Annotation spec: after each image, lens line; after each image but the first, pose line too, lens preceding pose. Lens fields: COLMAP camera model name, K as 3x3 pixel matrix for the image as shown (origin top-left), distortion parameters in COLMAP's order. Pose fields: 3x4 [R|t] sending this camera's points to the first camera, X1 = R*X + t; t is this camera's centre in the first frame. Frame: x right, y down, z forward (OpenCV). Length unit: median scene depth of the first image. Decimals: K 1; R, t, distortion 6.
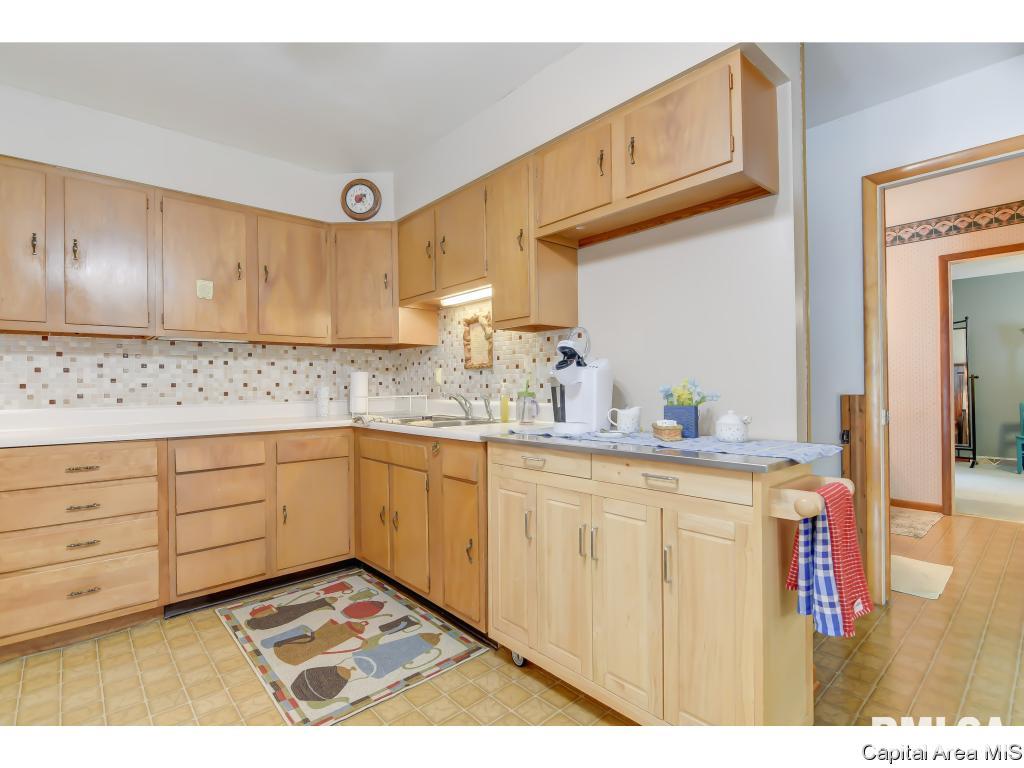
lens RADIAL K [[490.8, 0, 512.0], [0, 490.8, 384.0], [0, 0, 1]] dist [0.010973, -0.011379]
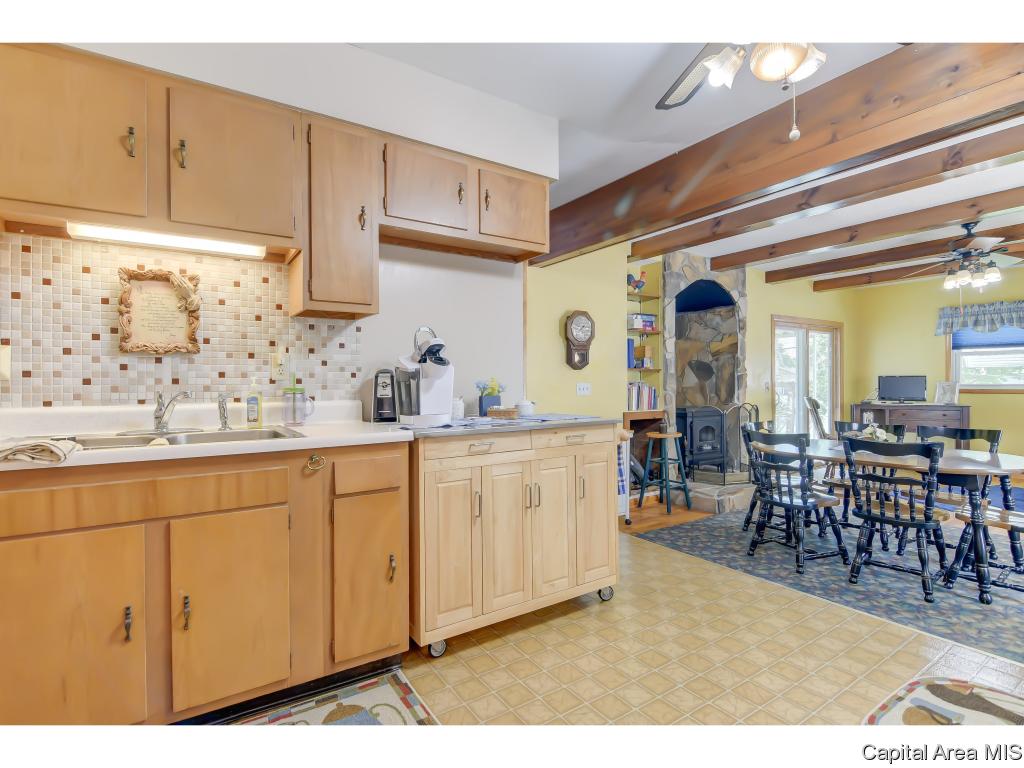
lens RADIAL K [[512.1, 0, 512.0], [0, 512.1, 384.0], [0, 0, 1]] dist [0.001648, -0.000575]
pose [[0.143551, 0.007411, 0.989615, -0.708298], [0.003382, 0.999962, -0.007979, 0.015516], [-0.989637, 0.004492, 0.143521, 0.488926]]
